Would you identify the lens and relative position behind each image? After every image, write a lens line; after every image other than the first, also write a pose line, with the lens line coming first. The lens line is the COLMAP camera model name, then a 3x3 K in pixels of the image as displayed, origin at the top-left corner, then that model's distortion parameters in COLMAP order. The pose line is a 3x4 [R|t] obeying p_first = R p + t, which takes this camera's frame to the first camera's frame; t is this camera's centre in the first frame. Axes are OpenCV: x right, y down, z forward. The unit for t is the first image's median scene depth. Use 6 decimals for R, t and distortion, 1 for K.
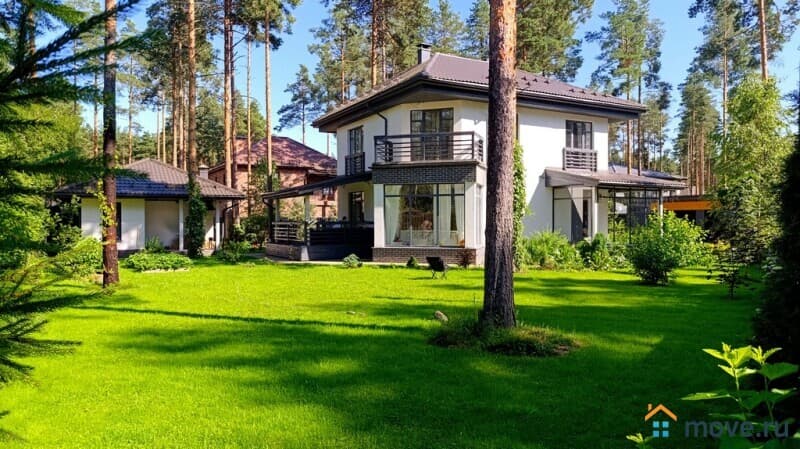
lens RADIAL K [[540.7, 0, 400.0], [0, 540.7, 224.5], [0, 0, 1]] dist [0.023291, -0.003618]
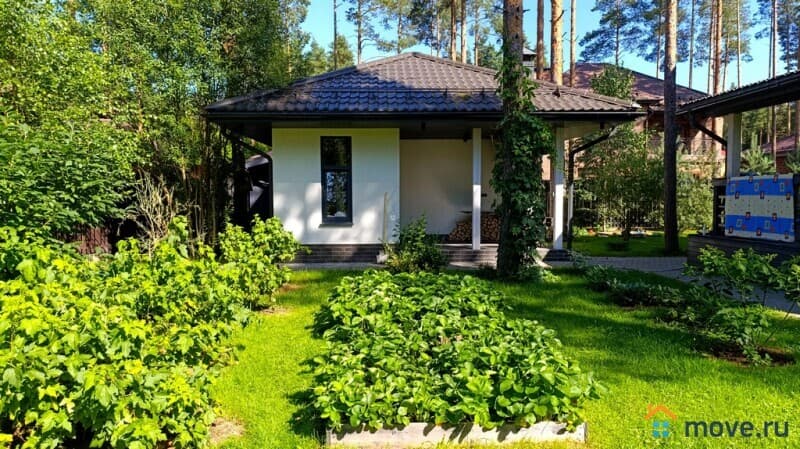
lens RADIAL K [[540.7, 0, 400.0], [0, 540.7, 224.5], [0, 0, 1]] dist [0.023291, -0.003618]
pose [[0.887634, 0.021245, -0.460059, -0.253918], [0.001576, 0.998789, 0.049164, 0.007341], [0.460546, -0.044365, 0.886526, 0.579253]]
